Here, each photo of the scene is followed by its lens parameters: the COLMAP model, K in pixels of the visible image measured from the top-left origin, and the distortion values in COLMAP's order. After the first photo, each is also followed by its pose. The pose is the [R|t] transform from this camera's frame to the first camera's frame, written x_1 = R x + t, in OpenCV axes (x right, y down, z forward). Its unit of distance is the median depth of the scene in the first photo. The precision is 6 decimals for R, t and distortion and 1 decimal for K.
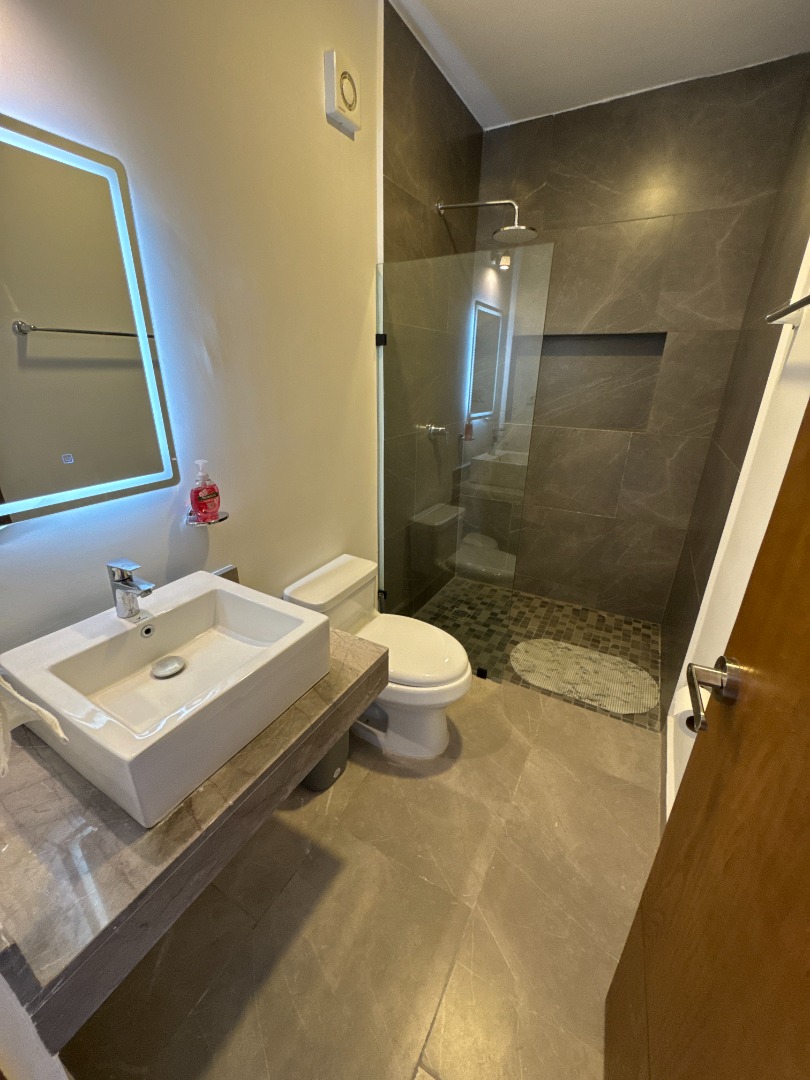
lens RADIAL K [[431.1, 0, 409.6], [0, 431.1, 541.0], [0, 0, 1]] dist [-0.004827, 0.000445]
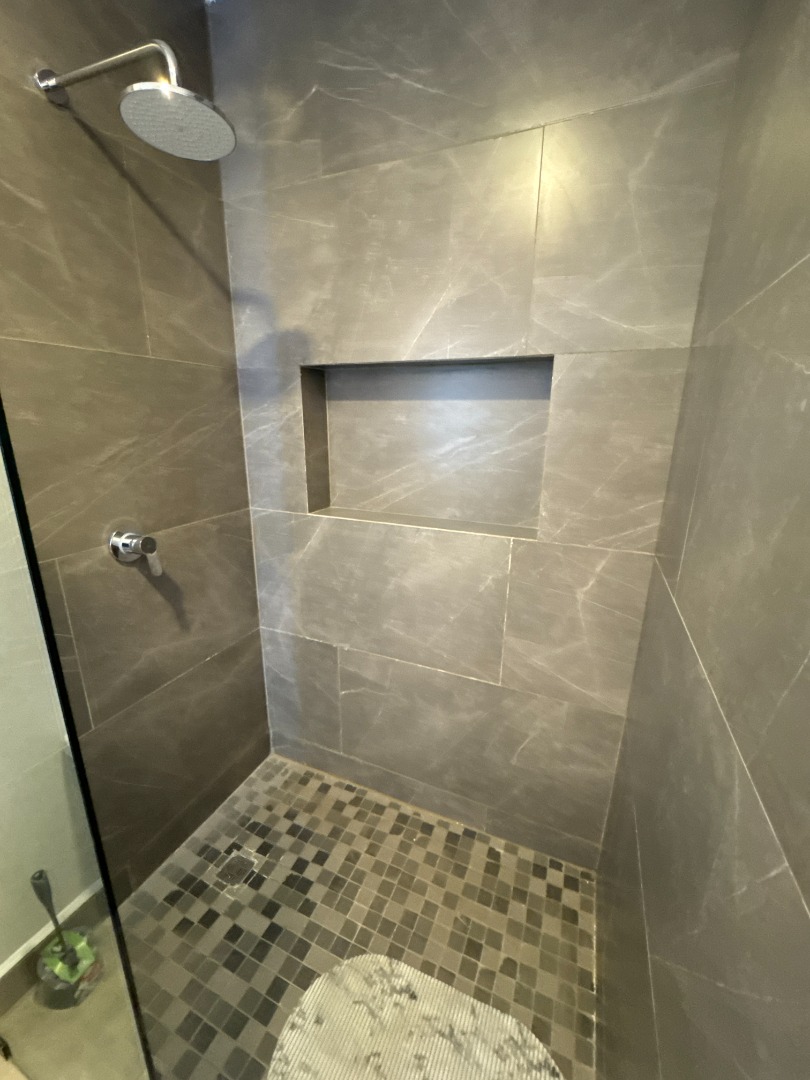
lens RADIAL K [[431.1, 0, 411.3], [0, 431.1, 538.6], [0, 0, 1]] dist [-0.004827, 0.000445]
pose [[0.994350, -0.032261, 0.101127, 0.313843], [0.041821, 0.994705, -0.093882, -0.192117], [-0.097562, 0.097581, 0.990434, 0.448178]]
